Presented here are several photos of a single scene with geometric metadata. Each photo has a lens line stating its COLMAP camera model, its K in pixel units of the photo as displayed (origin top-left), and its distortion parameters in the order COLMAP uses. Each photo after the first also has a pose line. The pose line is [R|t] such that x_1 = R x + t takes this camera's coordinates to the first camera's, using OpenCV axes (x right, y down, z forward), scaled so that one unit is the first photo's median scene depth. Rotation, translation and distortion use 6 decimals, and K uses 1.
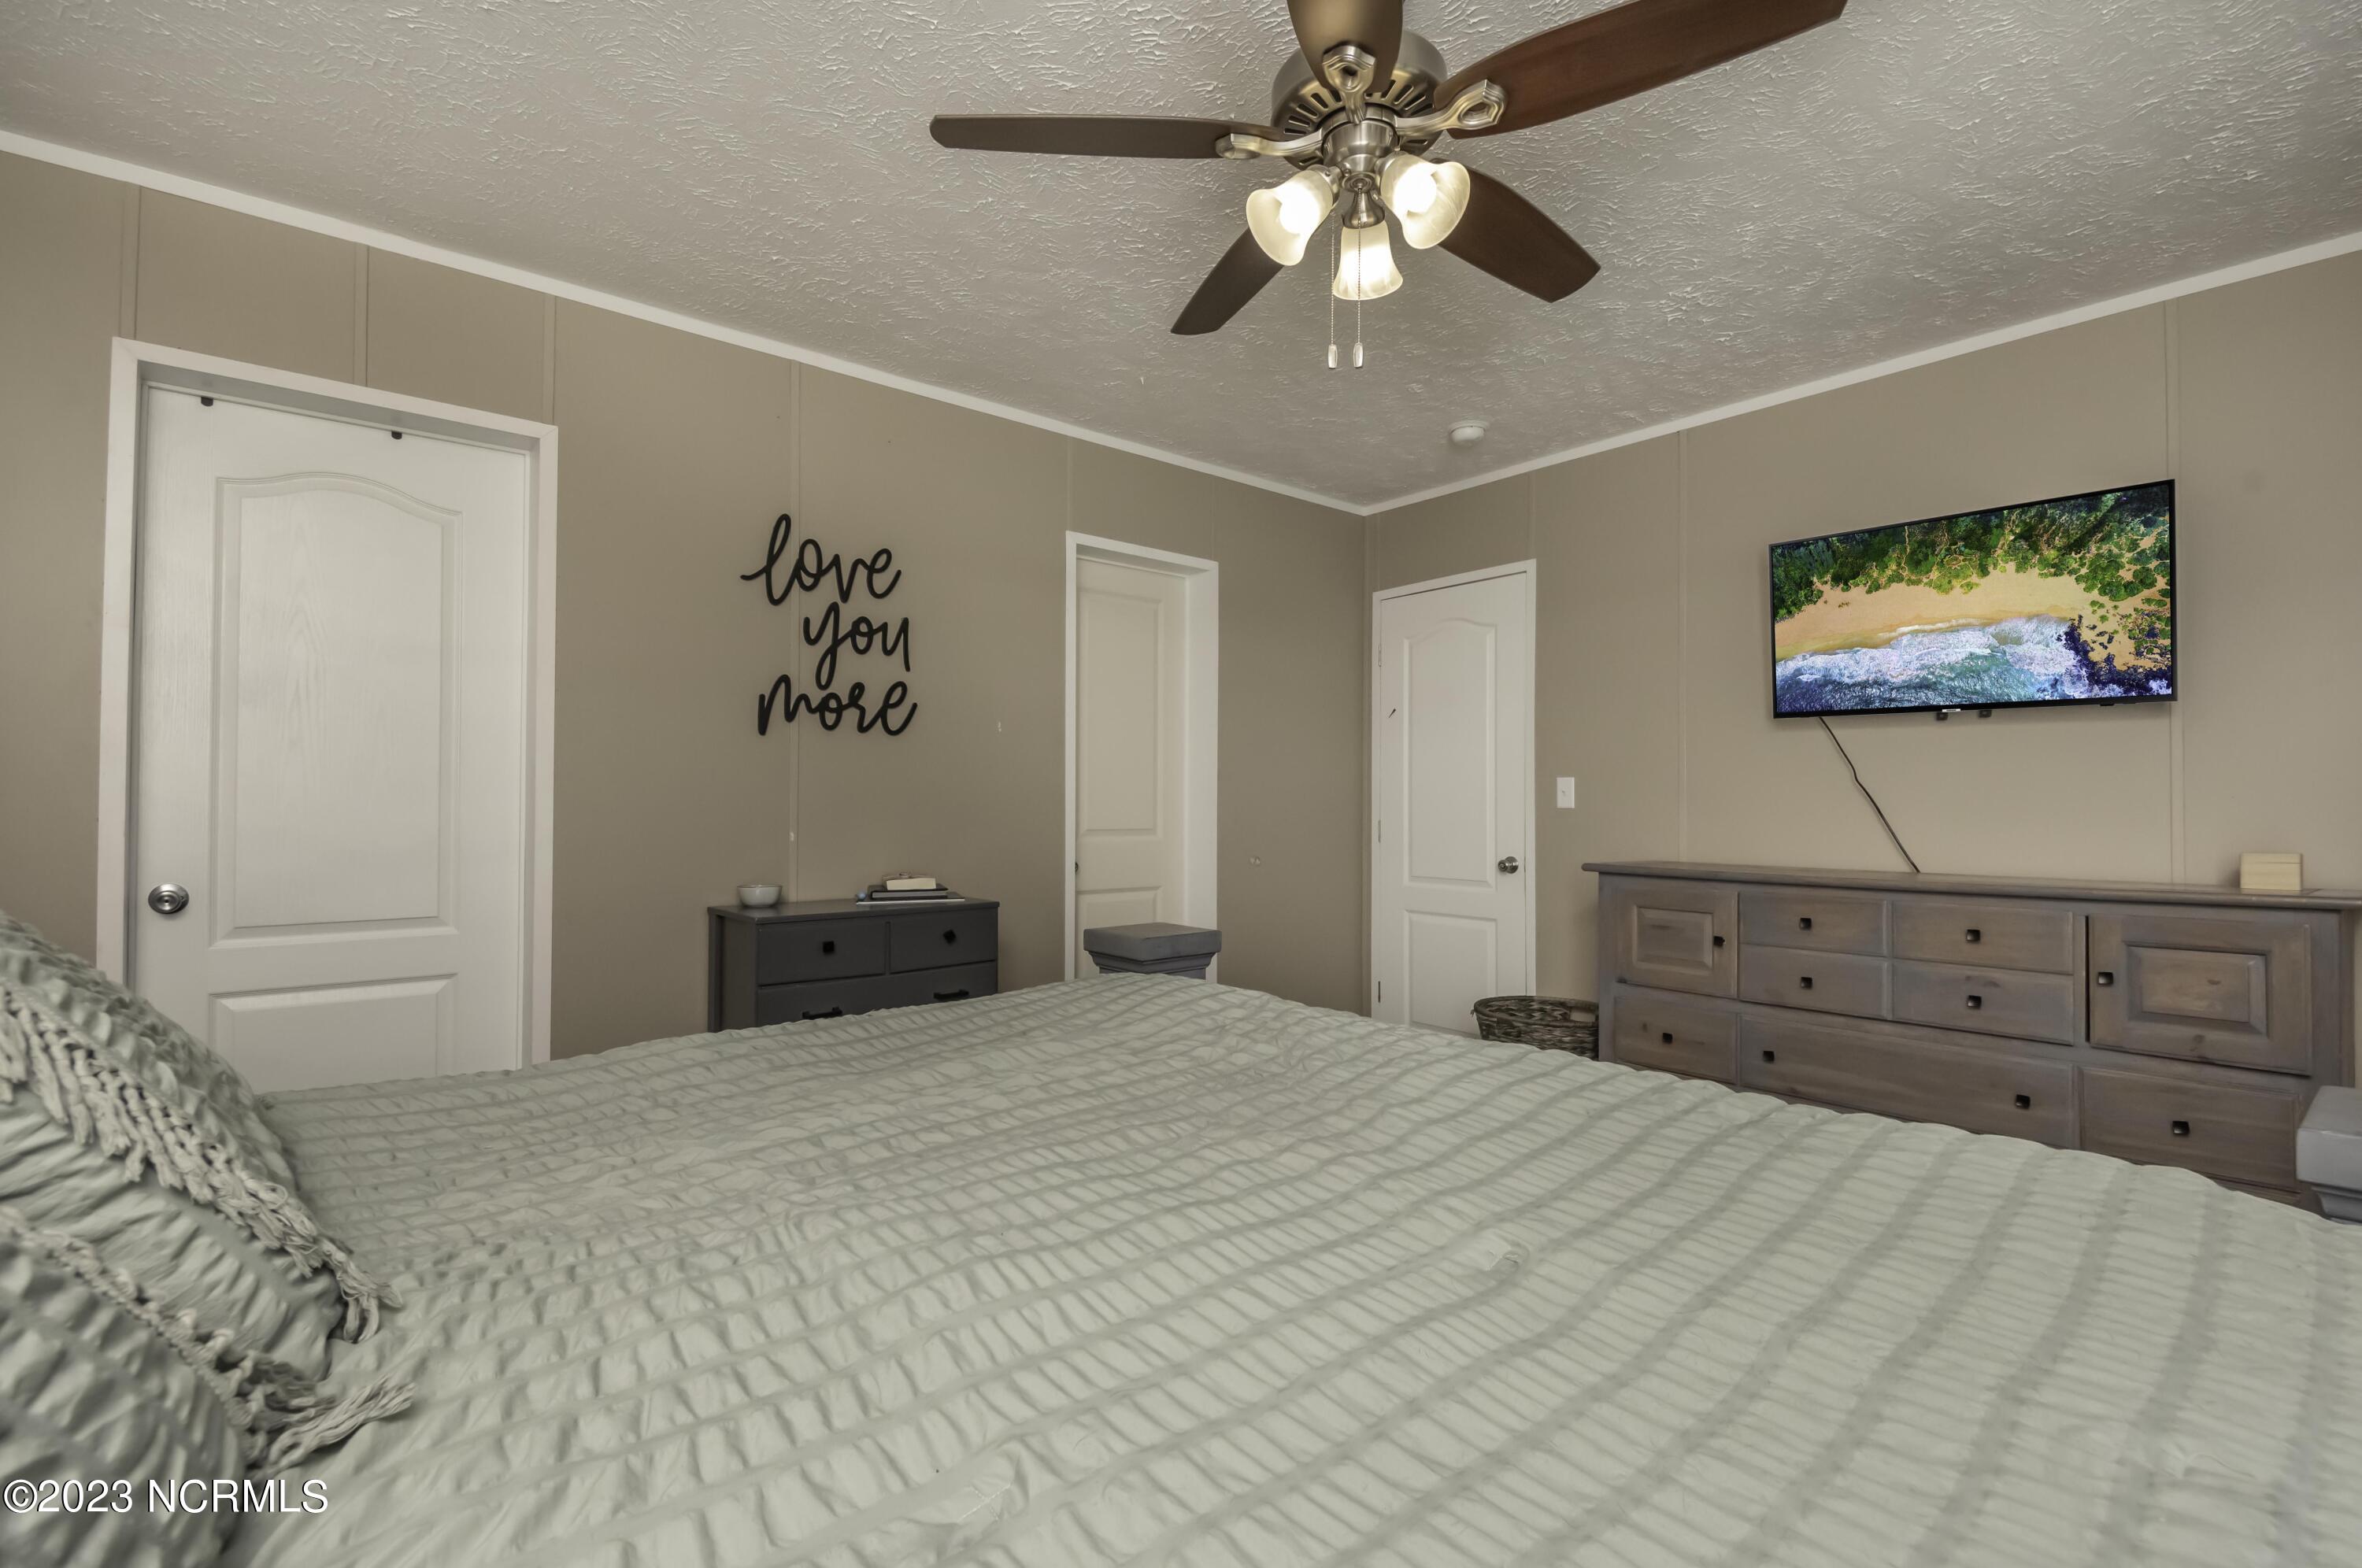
lens RADIAL K [[1047.6, 0, 1189.9], [0, 1047.6, 789.1], [0, 0, 1]] dist [0.048122, -0.025363]
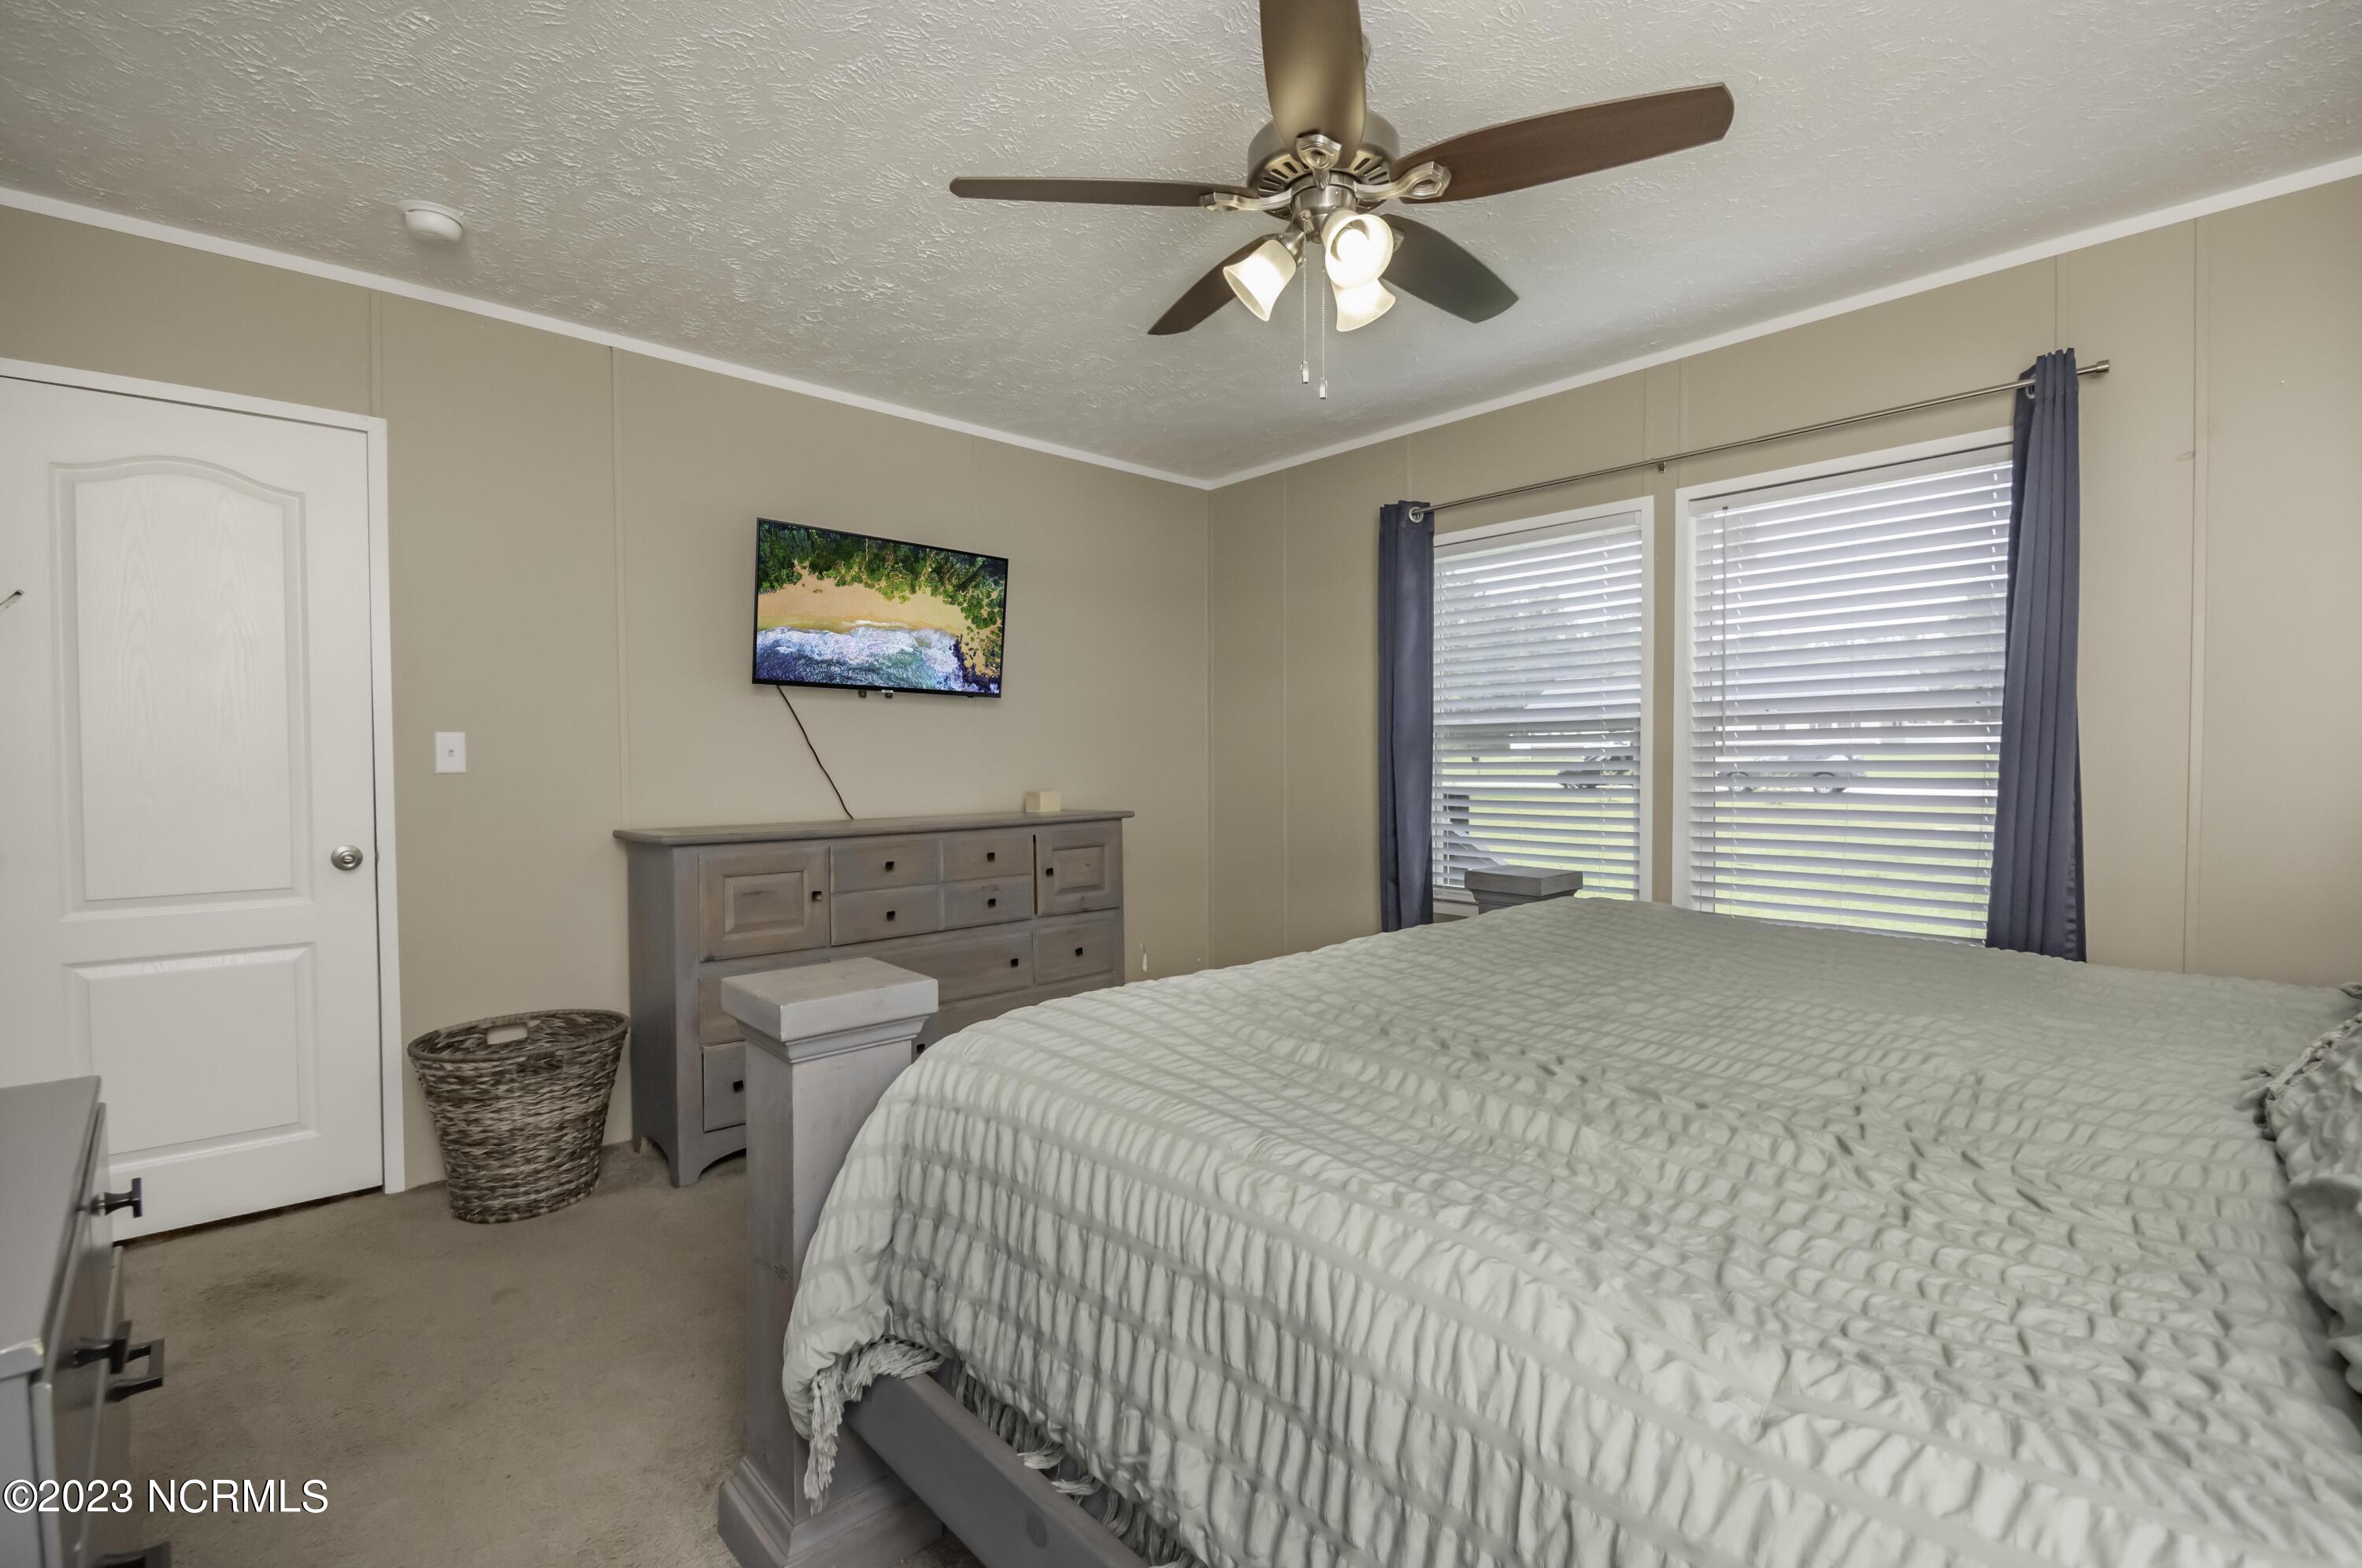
lens RADIAL K [[1061.1, 0, 1180.2], [0, 1061.1, 776.7], [0, 0, 1]] dist [0.047535, 0.000100]
pose [[-0.024036, -0.023017, 0.999446, -0.599188], [-0.011137, 0.999679, 0.022755, -0.003769], [-0.999649, -0.010584, -0.024285, 0.688703]]
